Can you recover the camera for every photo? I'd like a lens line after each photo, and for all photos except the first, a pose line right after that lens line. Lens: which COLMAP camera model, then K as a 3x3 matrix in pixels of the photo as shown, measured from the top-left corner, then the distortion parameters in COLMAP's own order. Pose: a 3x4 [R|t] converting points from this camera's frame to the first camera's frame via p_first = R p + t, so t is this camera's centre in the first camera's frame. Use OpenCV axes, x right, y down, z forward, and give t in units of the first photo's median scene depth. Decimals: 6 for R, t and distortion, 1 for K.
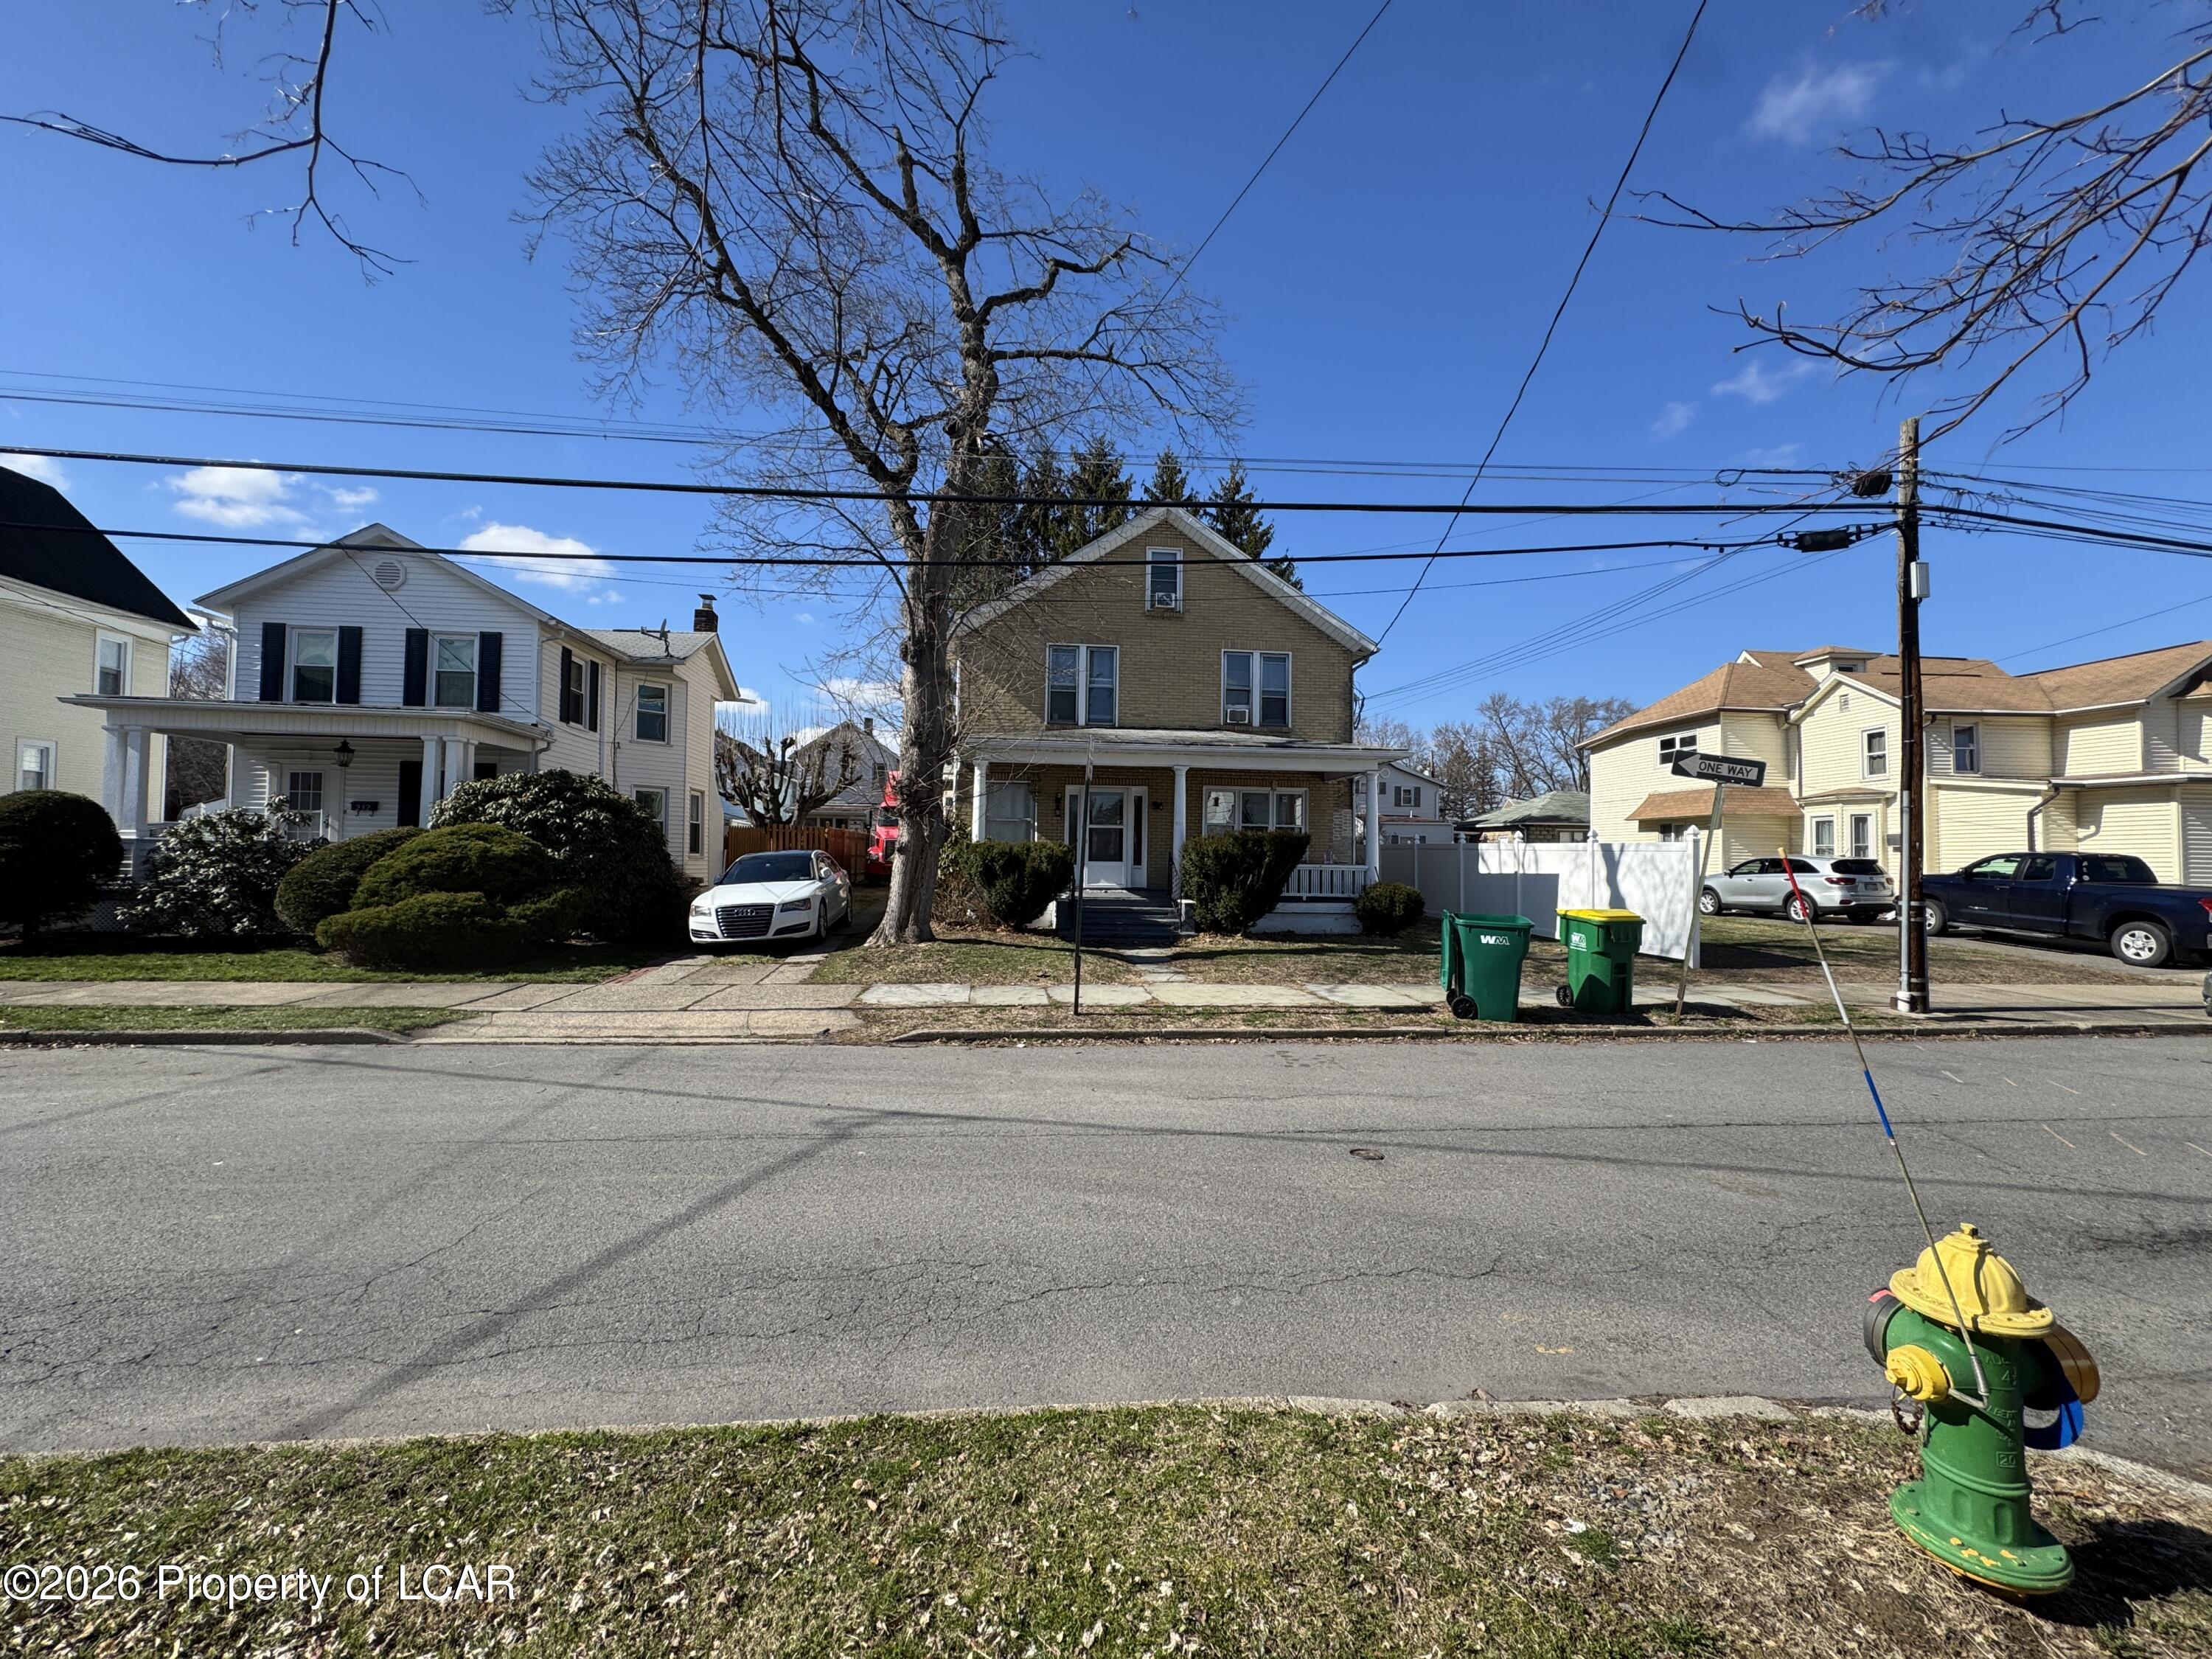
lens RADIAL K [[936.1, 0, 1098.7], [0, 936.1, 827.7], [0, 0, 1]] dist [-0.007607, -0.000121]
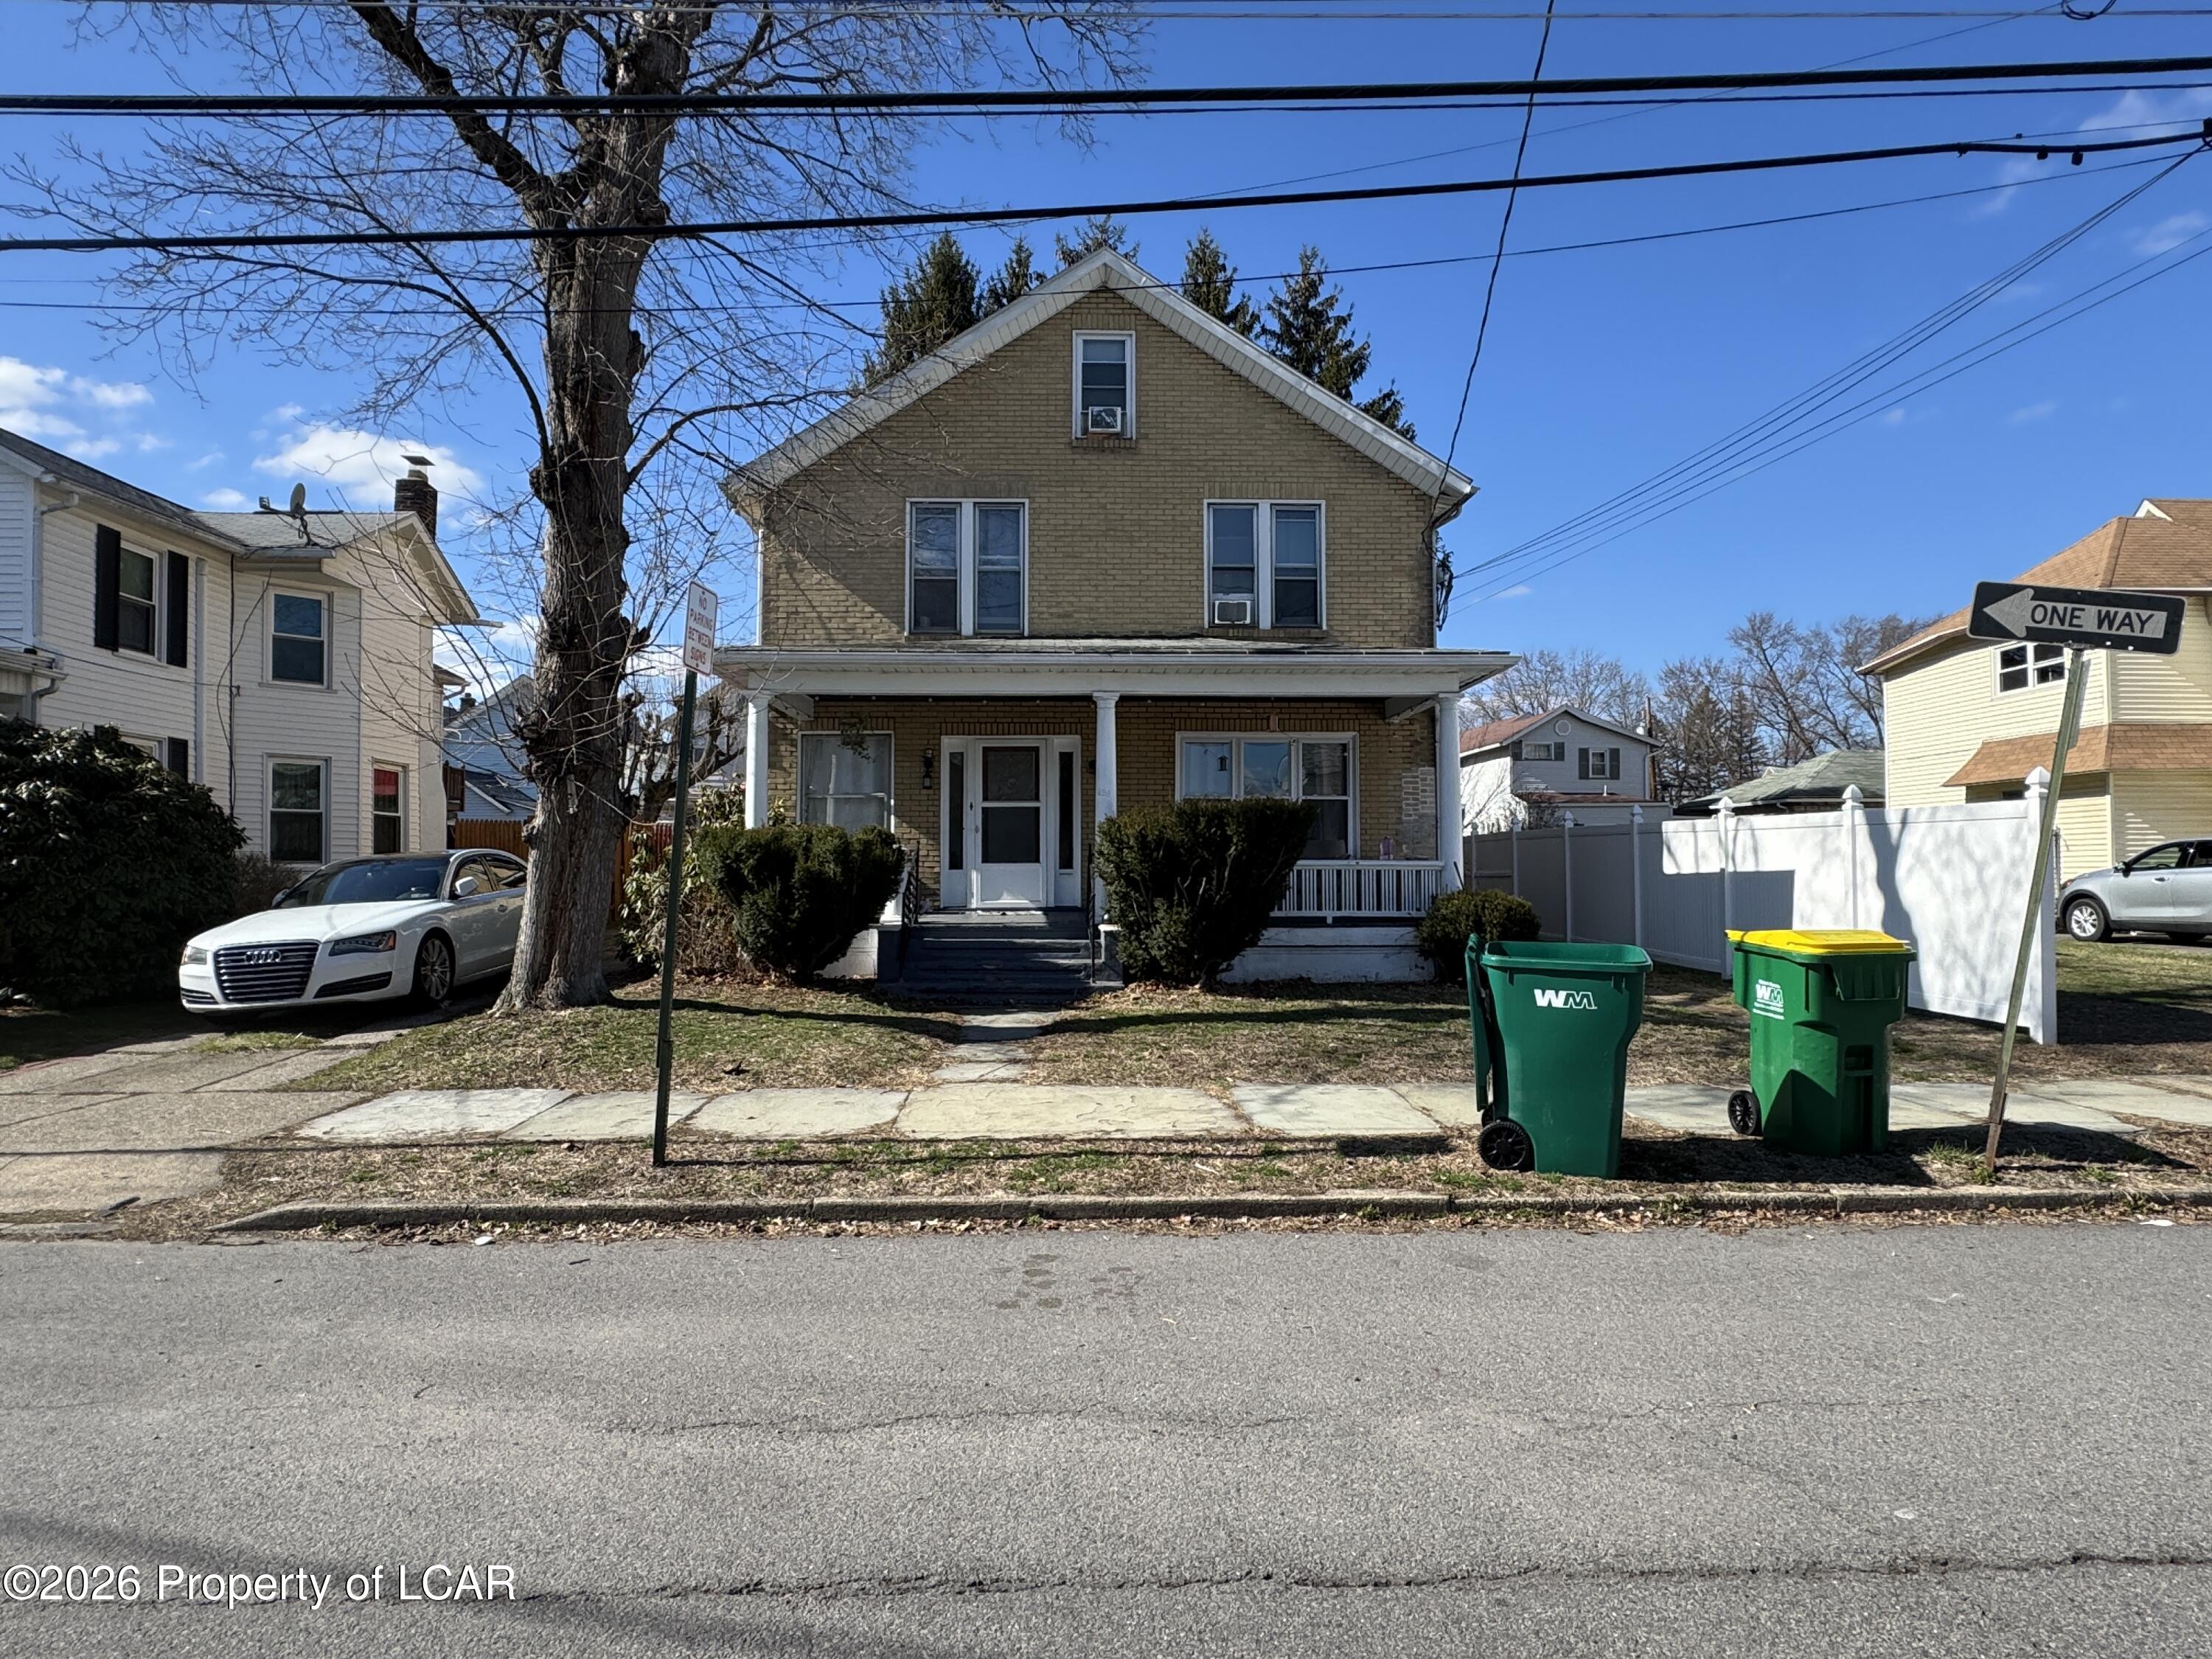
lens RADIAL K [[1320.4, 0, 1090.9], [0, 1320.4, 835.6], [0, 0, 1]] dist [-0.004534, 0.000386]
pose [[0.997064, -0.018380, -0.074339, 0.125610], [0.018707, 0.999818, 0.003695, 0.017091], [0.074258, -0.005075, 0.997226, 0.175305]]
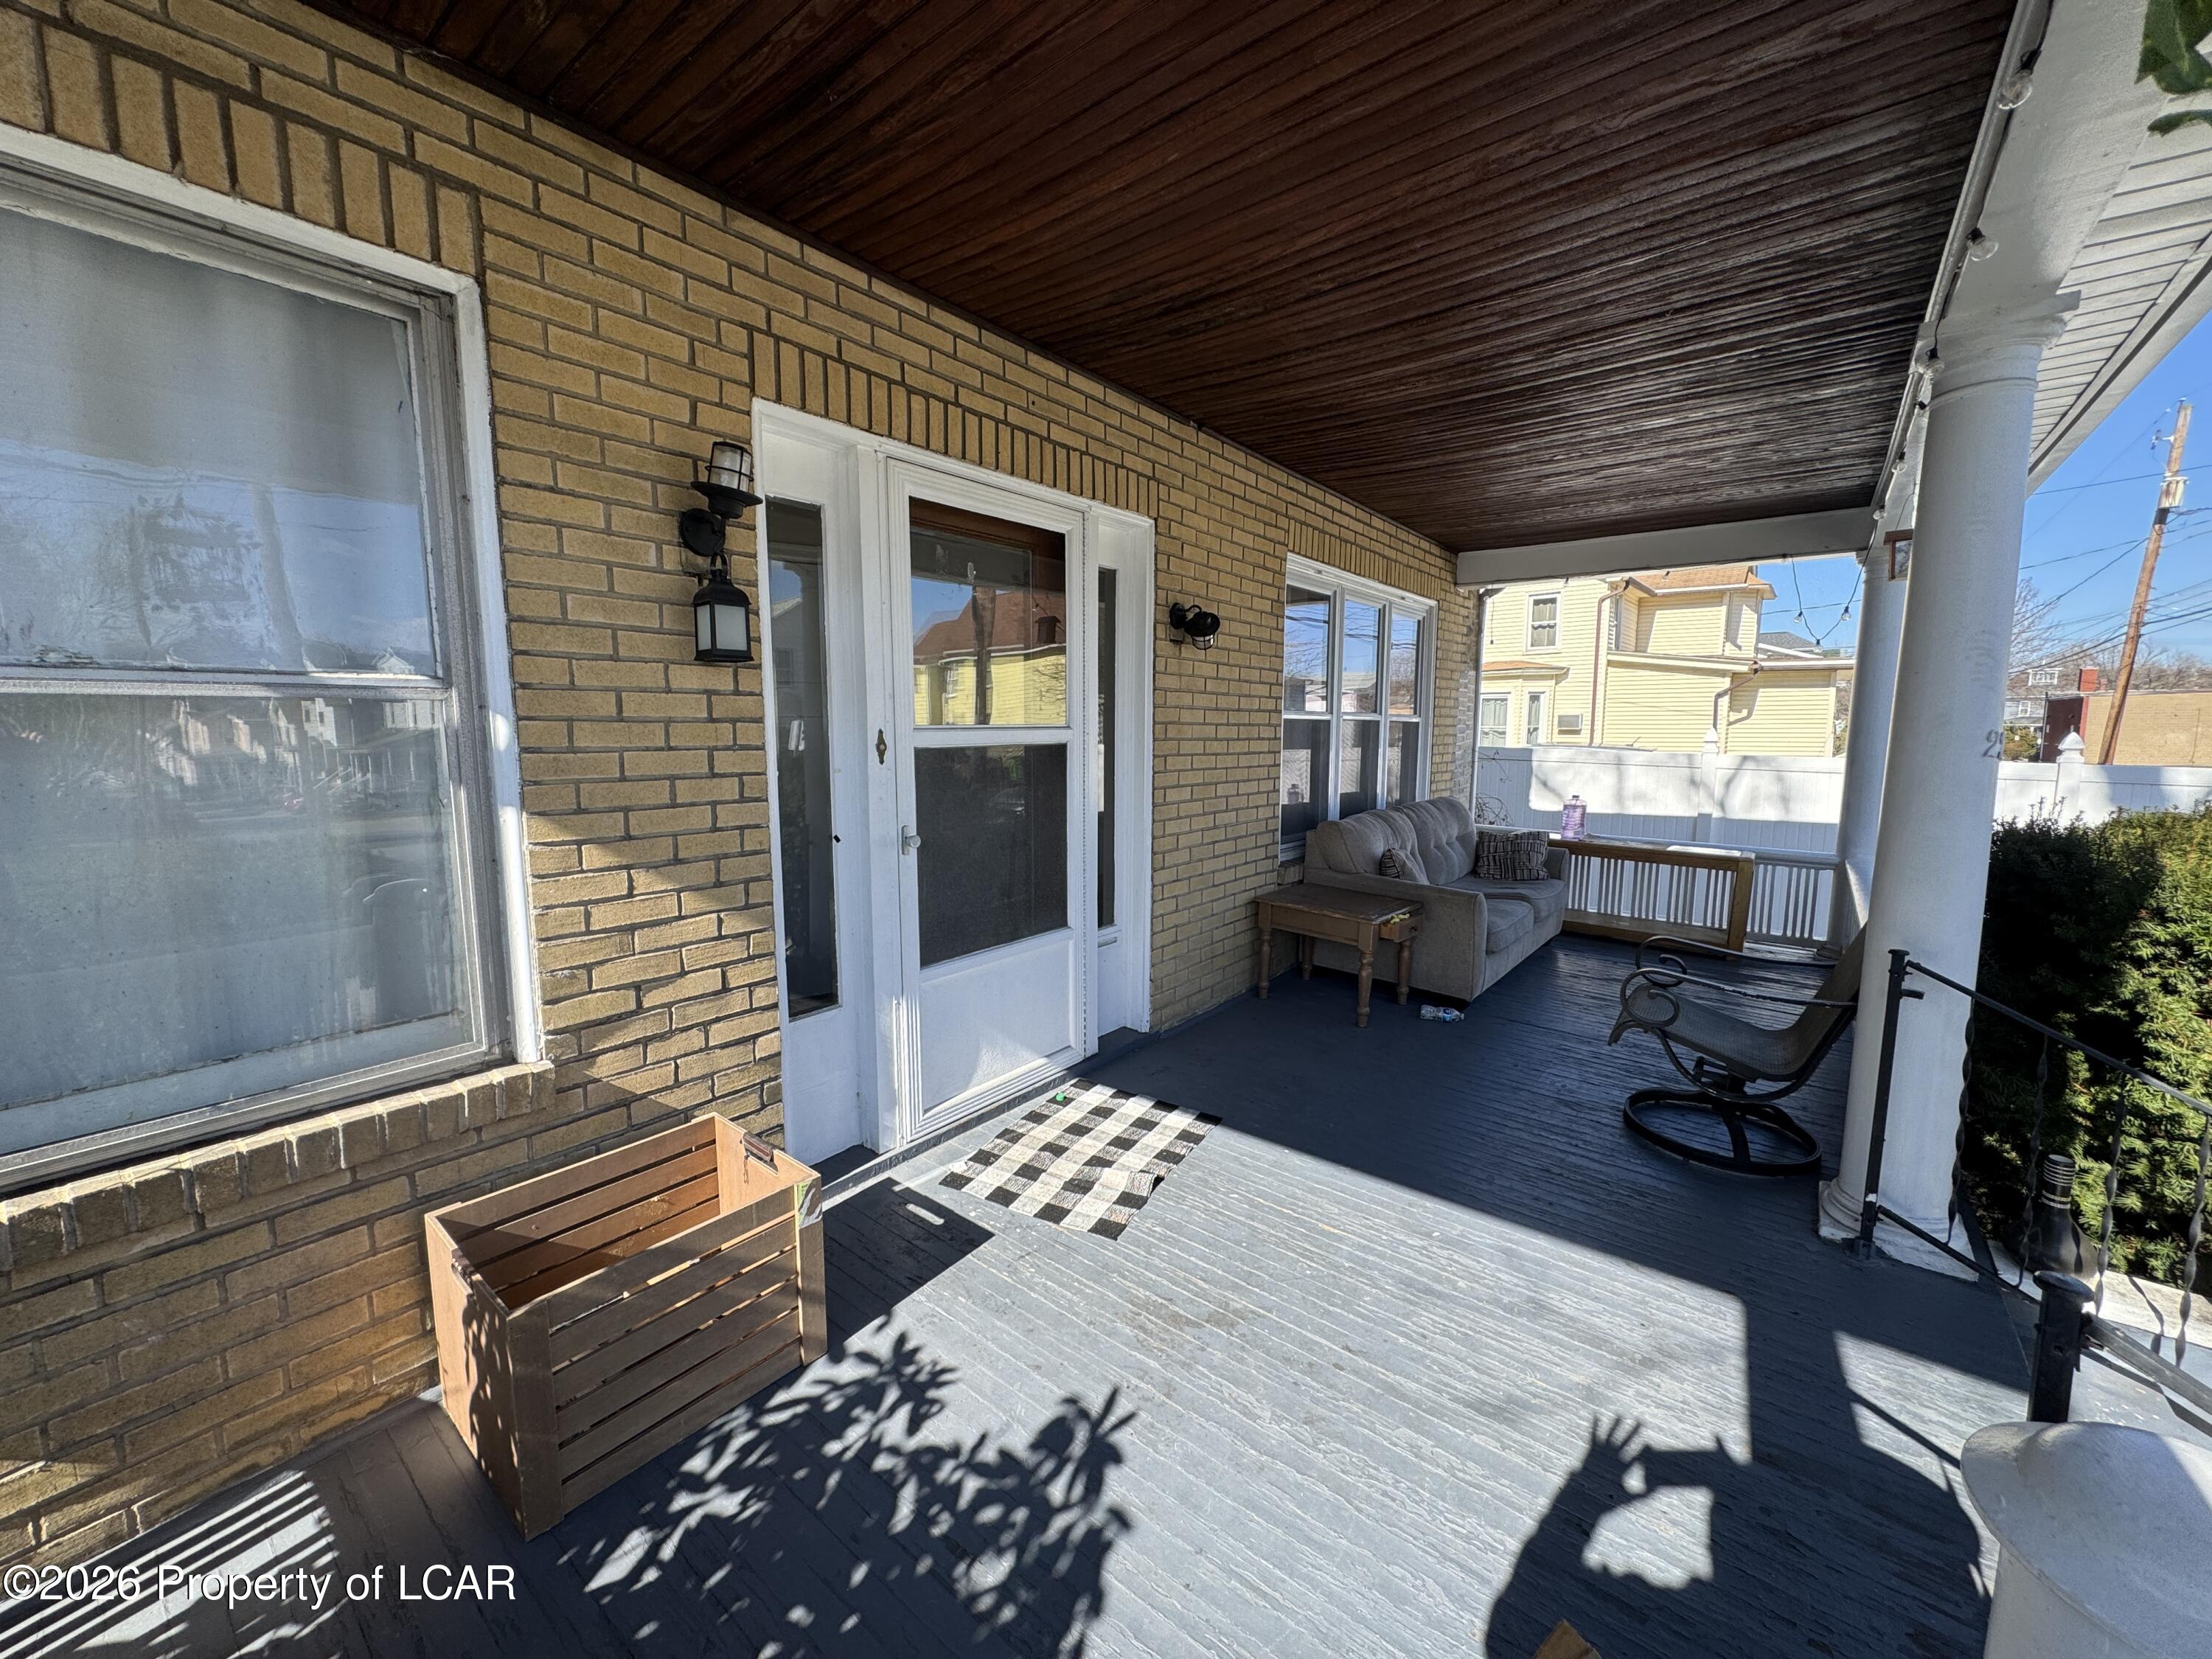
lens RADIAL K [[885.7, 0, 1106.0], [0, 885.7, 829.5], [0, 0, 1]] dist [0.000476, 0.000066]
pose [[0.696017, -0.098155, 0.711284, -0.093548], [-0.018185, 0.987885, 0.154120, -0.009602], [-0.717795, -0.120205, 0.685800, 0.916220]]
